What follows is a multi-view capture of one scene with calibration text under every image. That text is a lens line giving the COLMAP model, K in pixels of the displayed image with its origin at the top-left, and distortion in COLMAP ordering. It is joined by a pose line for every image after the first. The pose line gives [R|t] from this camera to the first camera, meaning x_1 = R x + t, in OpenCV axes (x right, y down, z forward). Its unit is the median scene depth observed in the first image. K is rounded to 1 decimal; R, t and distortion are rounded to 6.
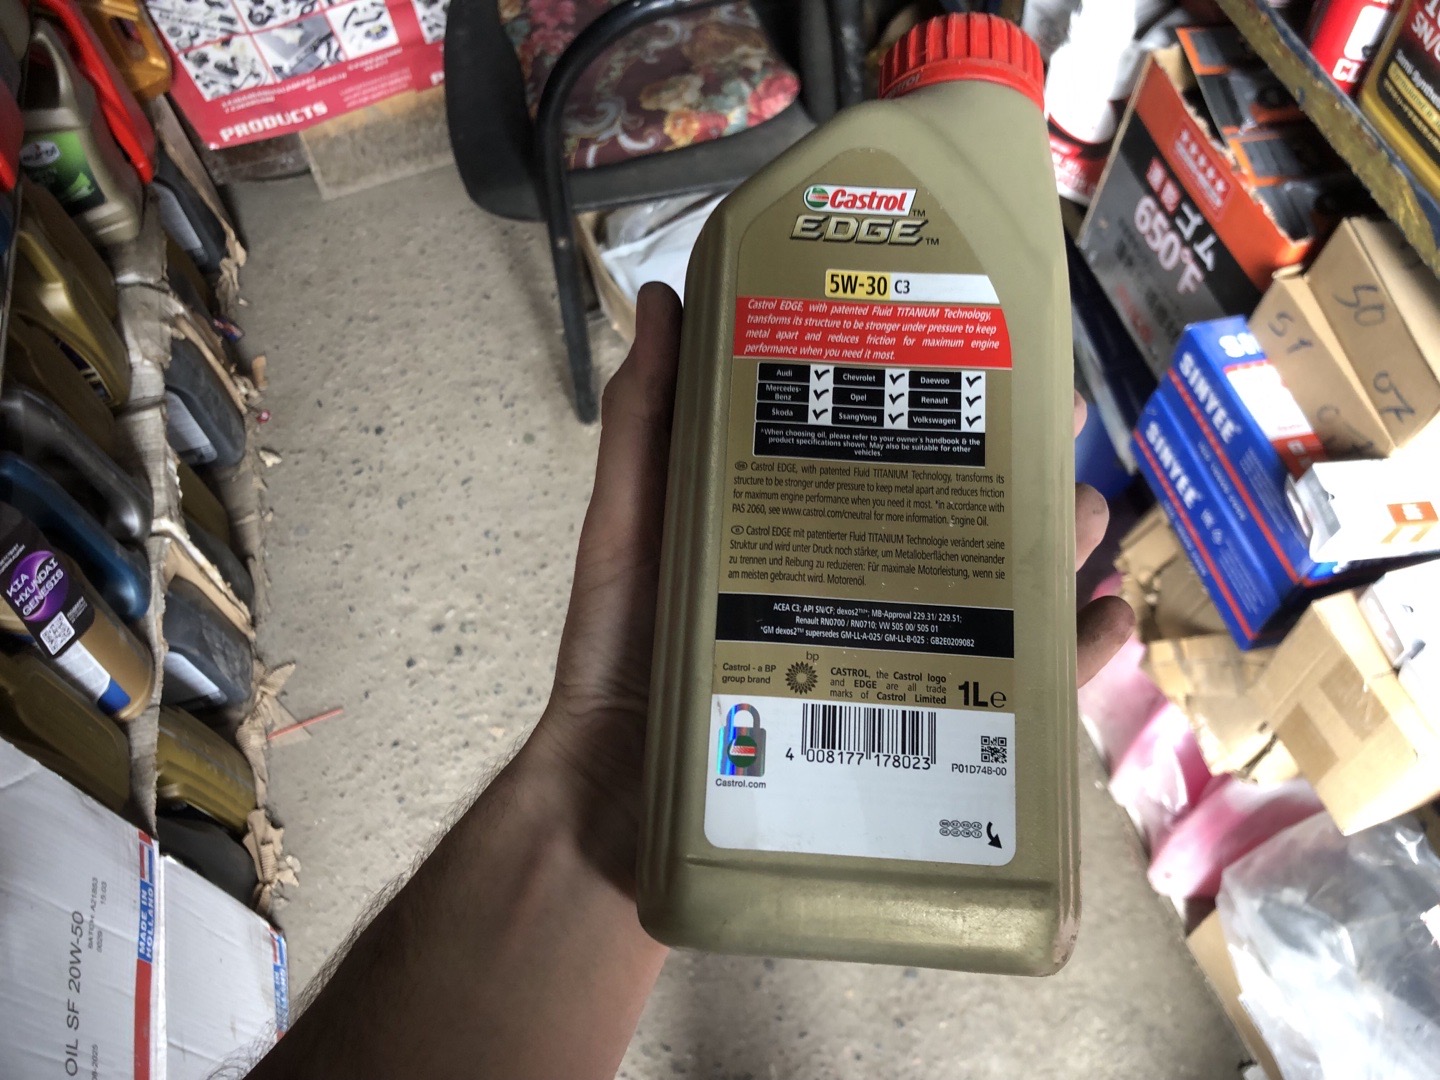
lens RADIAL K [[1194.2, 0, 716.5], [0, 1194.2, 535.9], [0, 0, 1]] dist [-0.020447, 0.050198]
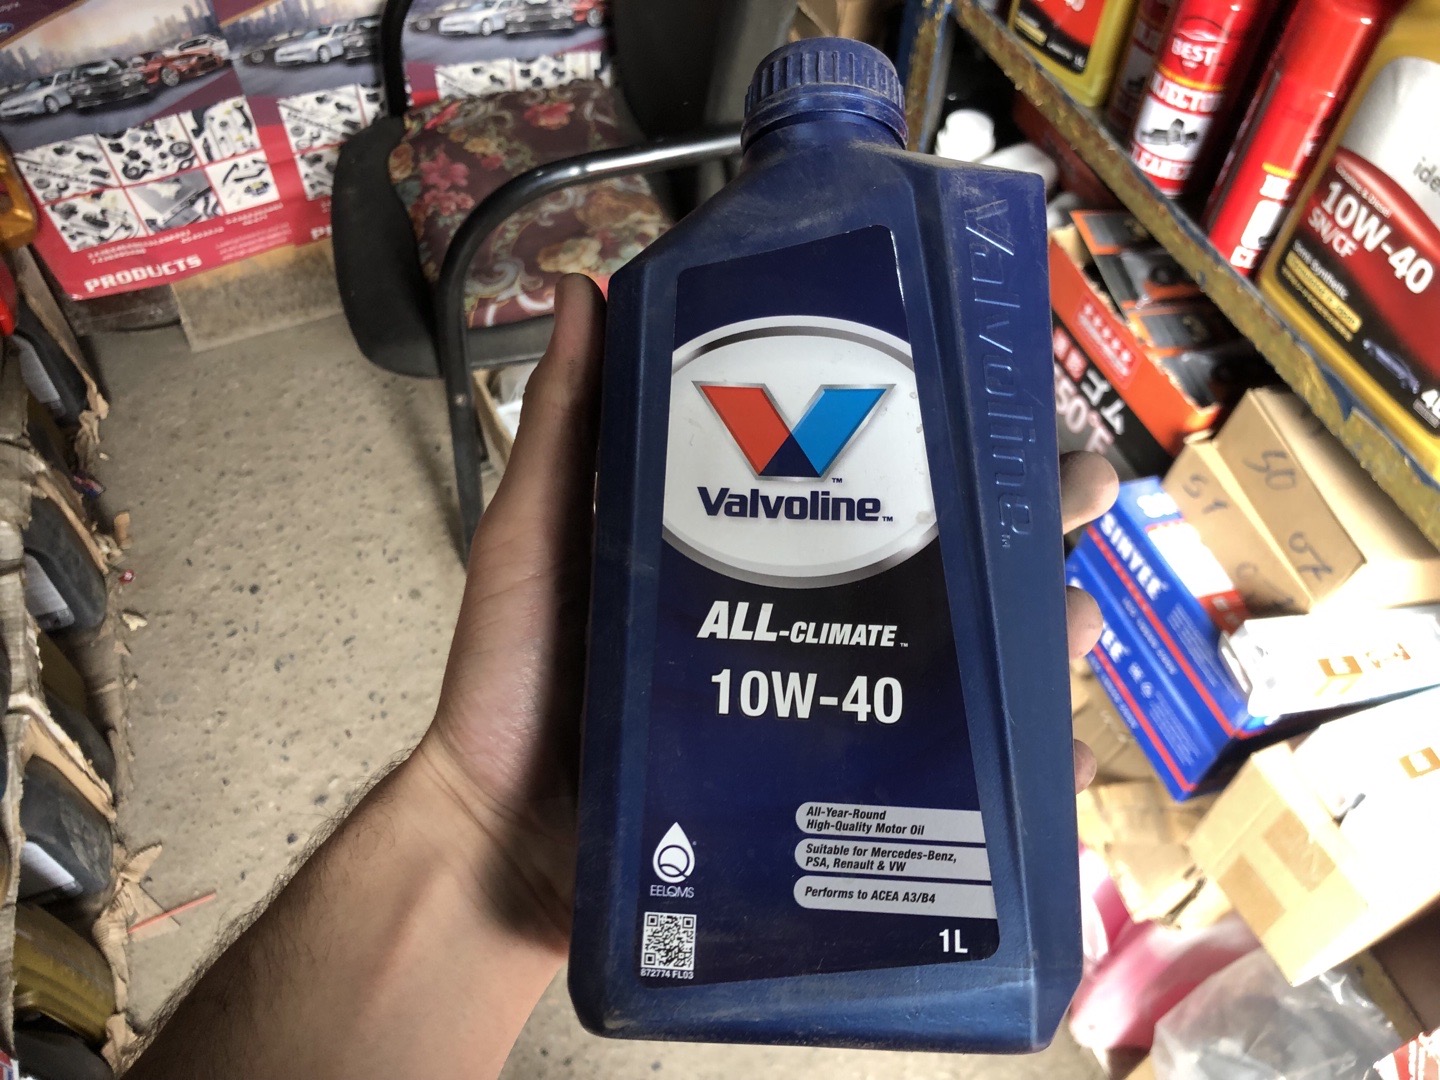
lens RADIAL K [[1199.1, 0, 713.9], [0, 1199.1, 537.0], [0, 0, 1]] dist [-0.046525, 0.103160]
pose [[0.991986, -0.013406, 0.125634, -0.041655], [0.027735, 0.993207, -0.113011, -0.013258], [-0.123265, 0.115590, 0.985619, 0.009662]]
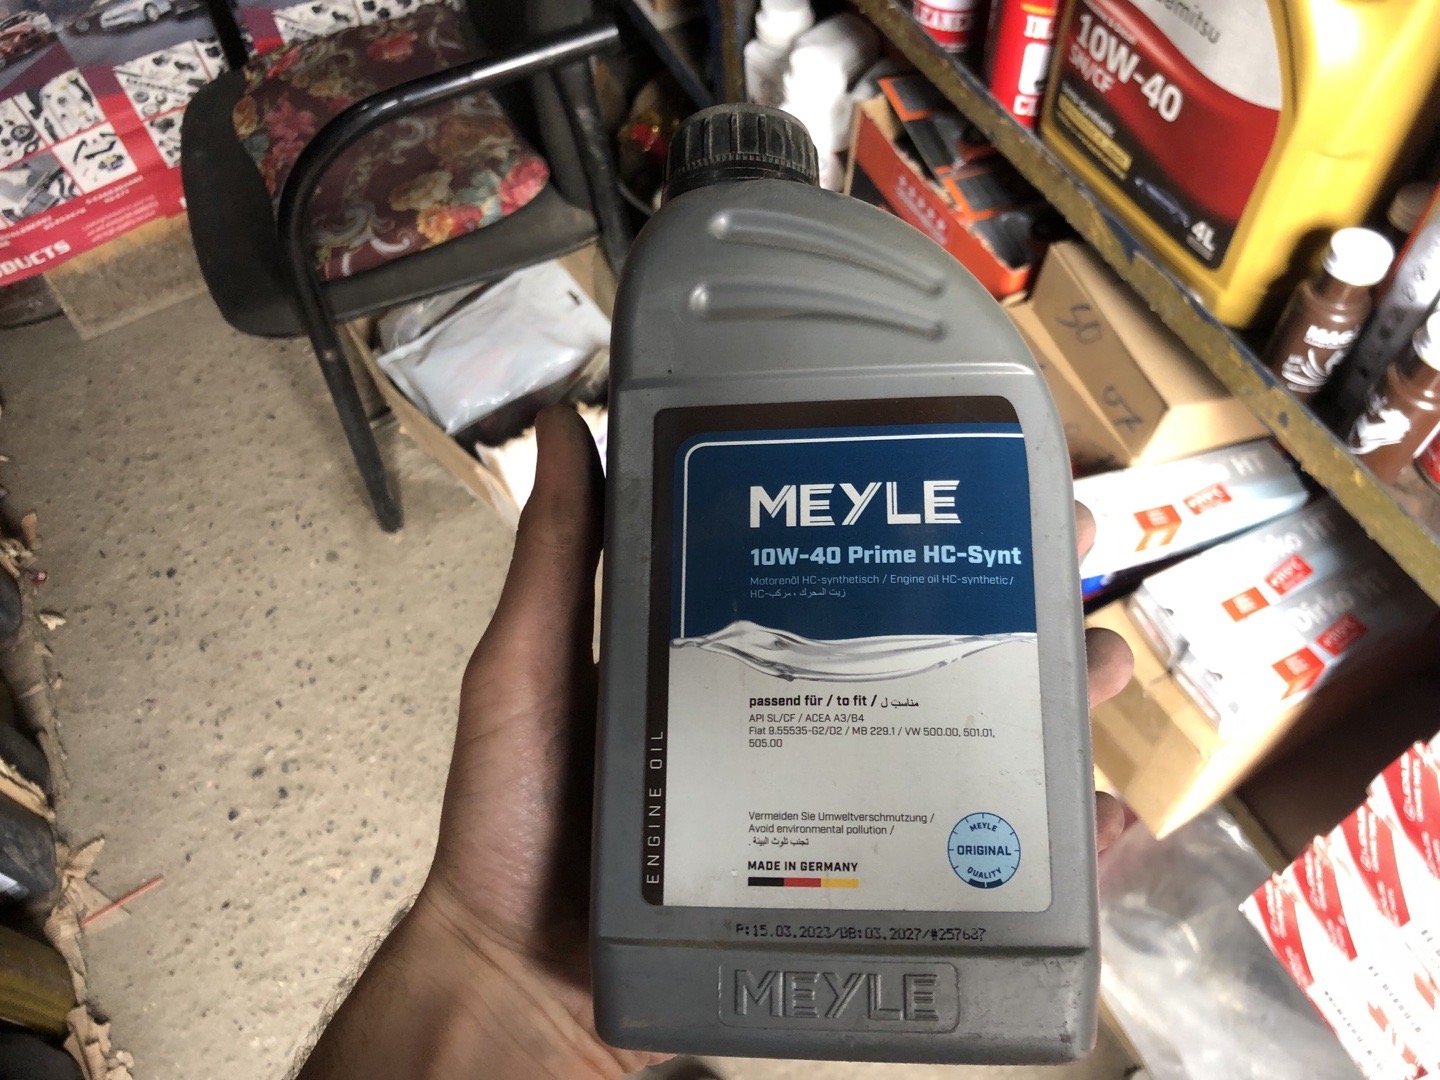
lens RADIAL K [[1194.4, 0, 723.4], [0, 1194.4, 532.9], [0, 0, 1]] dist [-0.020329, 0.052582]
pose [[0.981096, -0.151511, 0.120393, 0.041923], [0.157879, 0.986424, -0.045187, -0.008652], [-0.111912, 0.063340, 0.991697, 0.012499]]
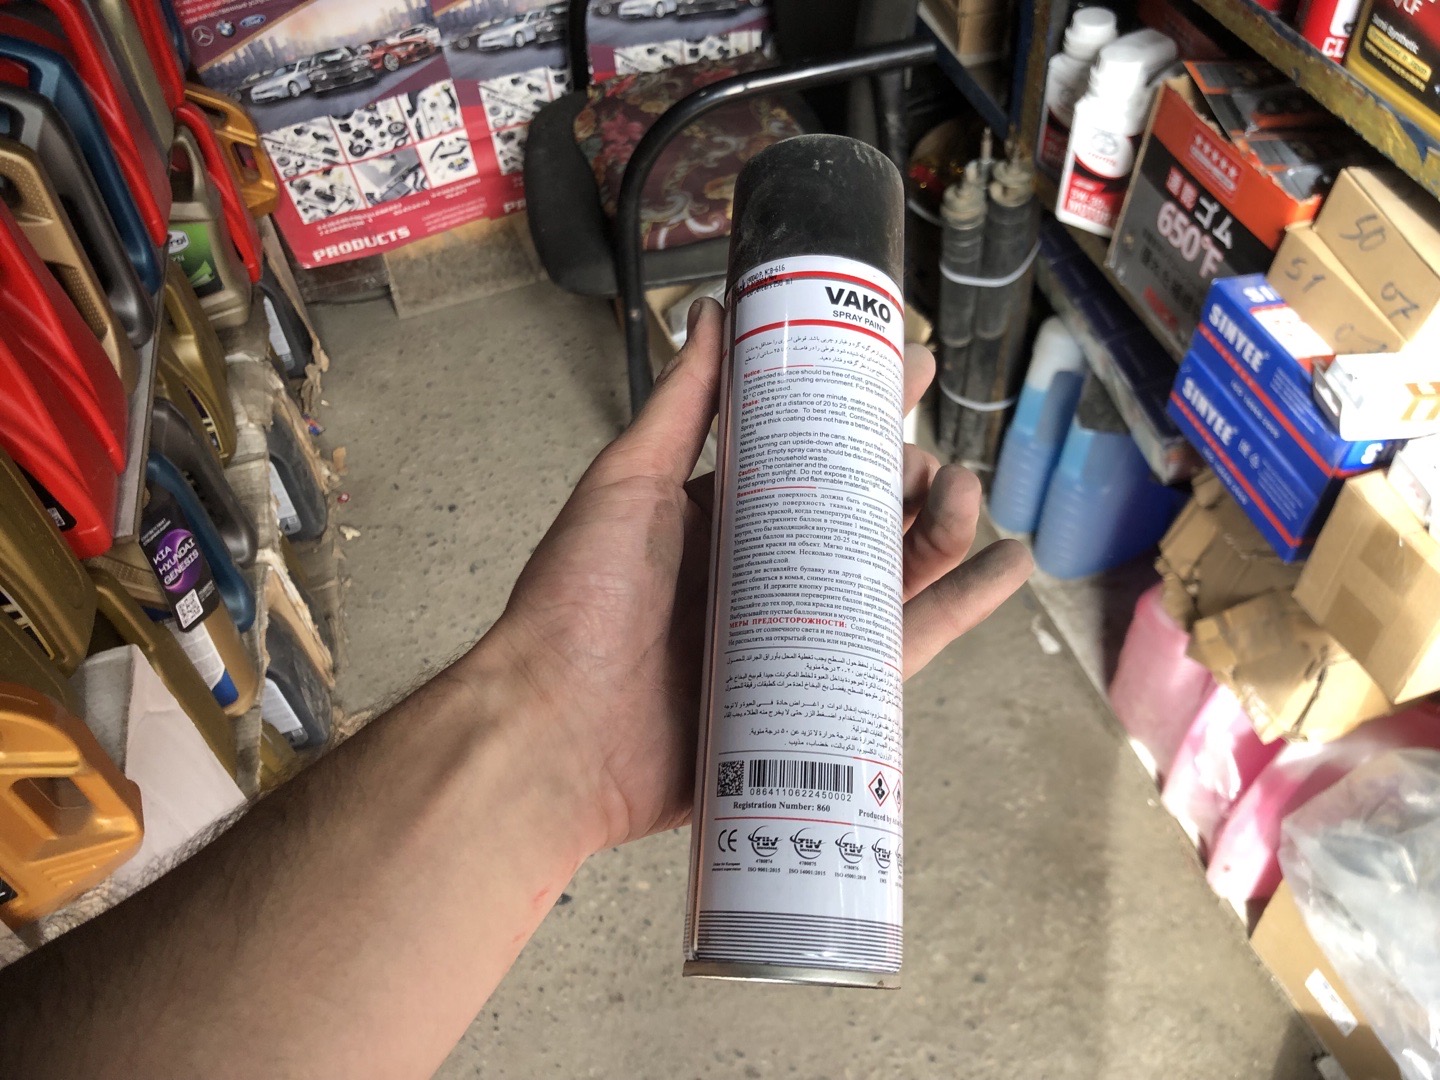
lens RADIAL K [[1193.3, 0, 717.2], [0, 1193.3, 554.9], [0, 0, 1]] dist [-0.009652, 0.014516]
pose [[0.999967, -0.006852, -0.004381, -0.044521], [0.006024, 0.985924, -0.167086, 0.147750], [0.005464, 0.167054, 0.985933, -0.051824]]
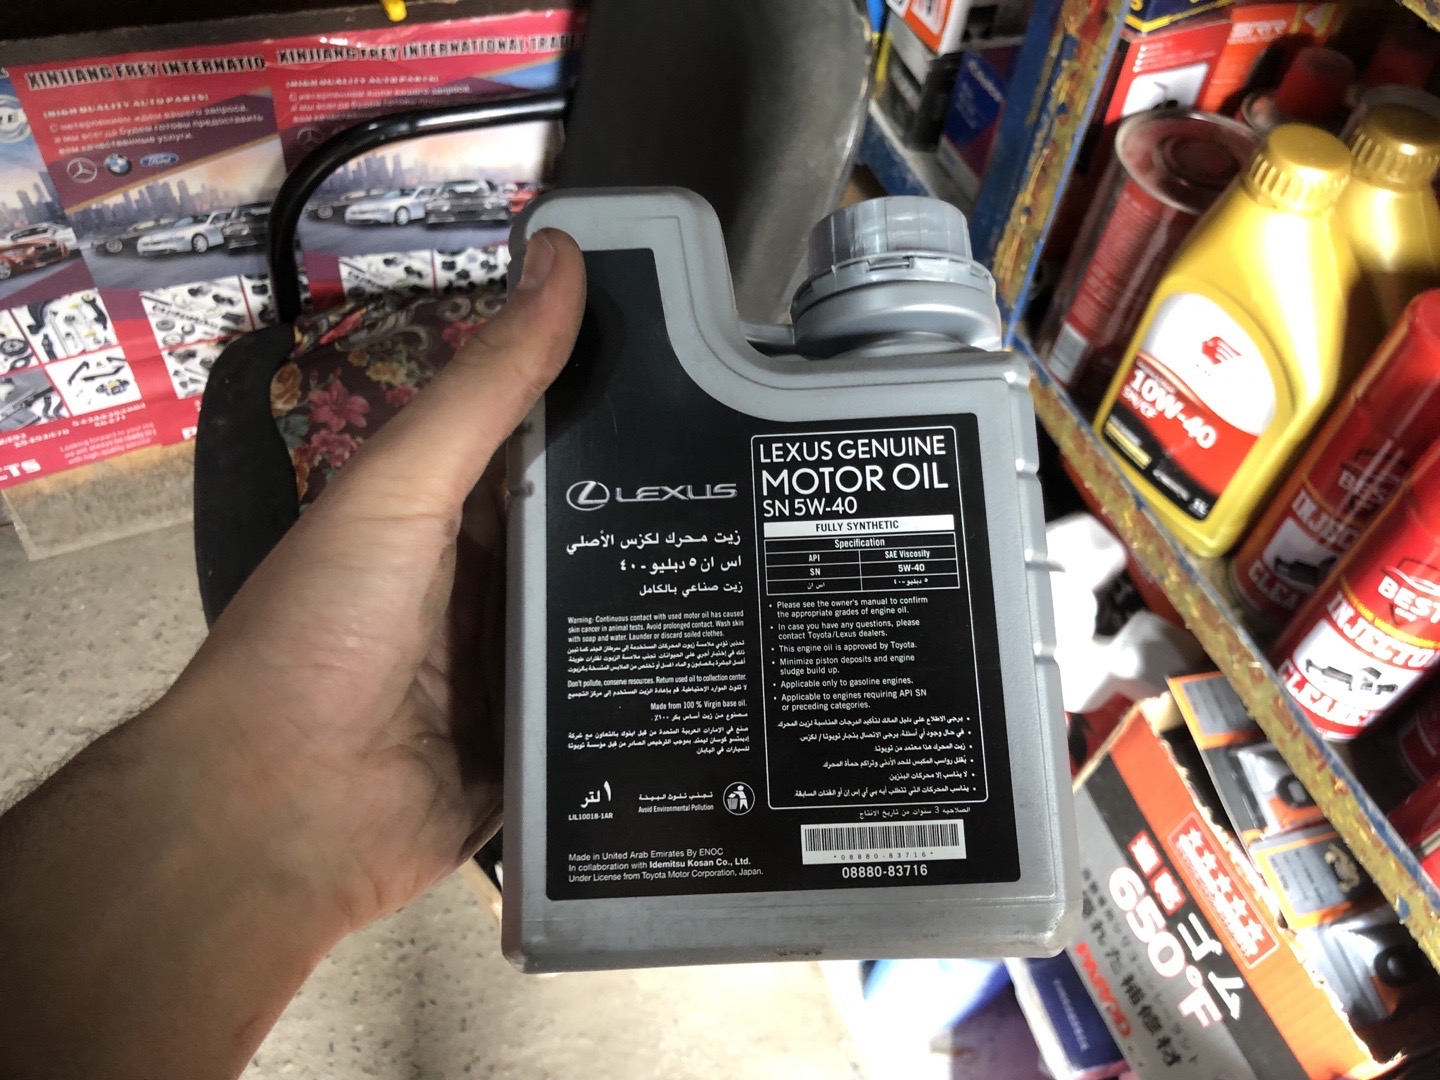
lens RADIAL K [[1184.5, 0, 720.4], [0, 1184.5, 529.2], [0, 0, 1]] dist [-0.026277, 0.052303]
pose [[0.981495, 0.028848, 0.189303, -0.030701], [-0.001491, 0.989709, -0.143089, -0.239675], [-0.191483, 0.140159, 0.971437, 0.168338]]
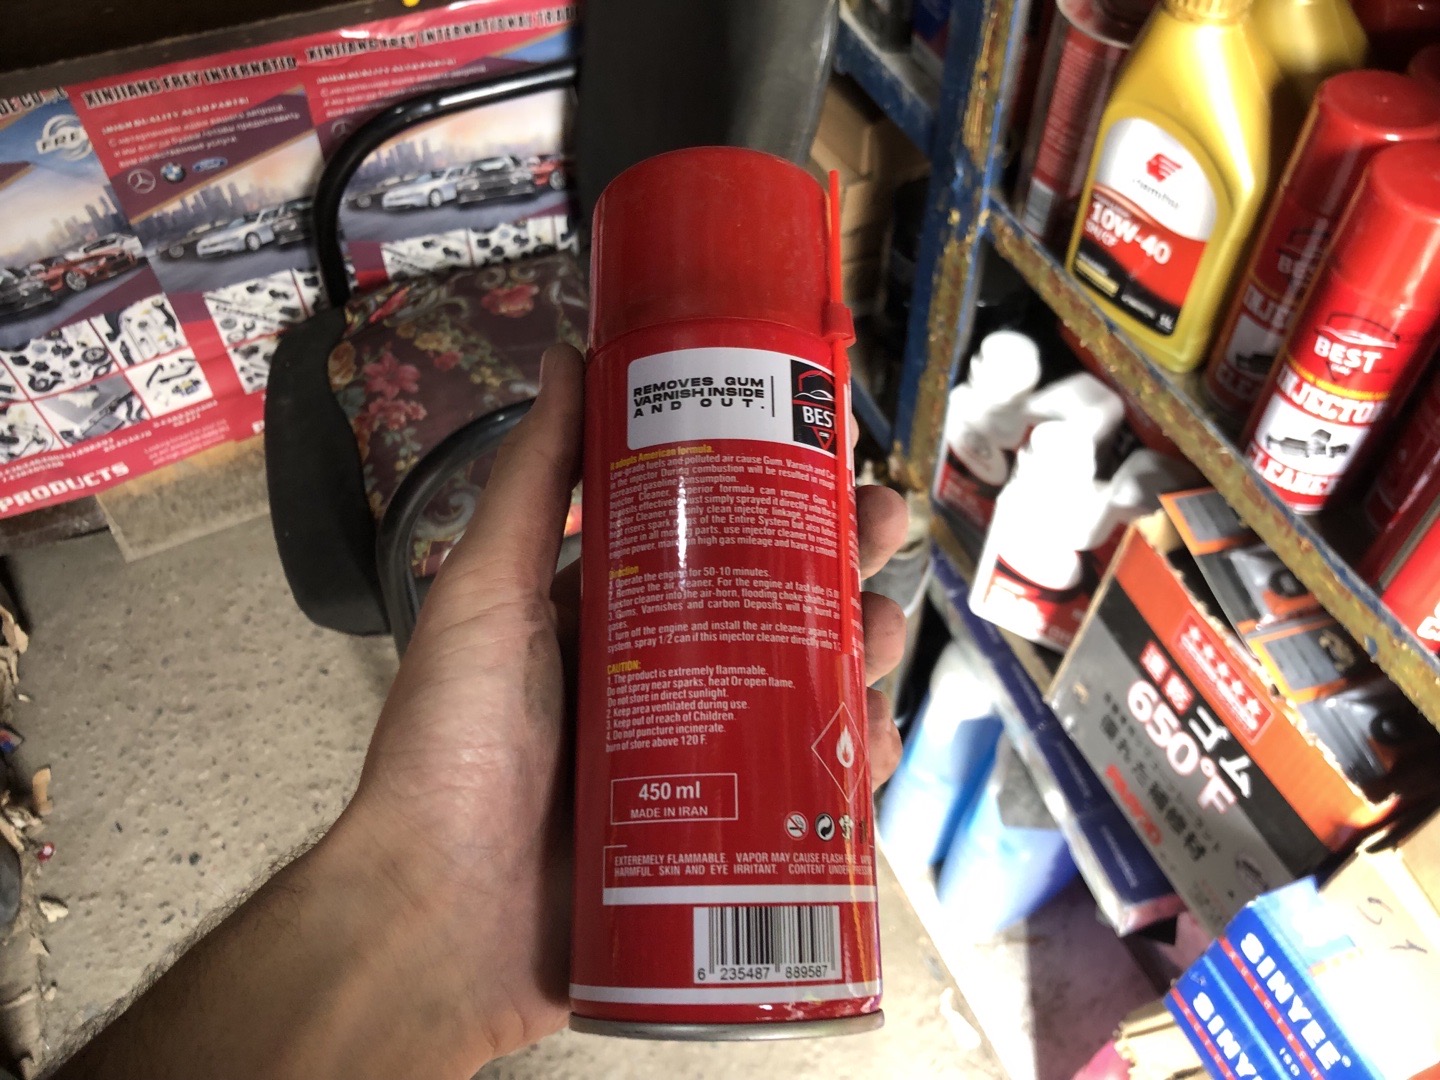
lens RADIAL K [[1194.2, 0, 716.5], [0, 1194.2, 535.9], [0, 0, 1]] dist [-0.020447, 0.050198]
pose [[0.990327, -0.059490, 0.125352, -0.017246], [0.078305, 0.985433, -0.150967, -0.172201], [-0.114545, 0.159323, 0.980559, 0.127407]]
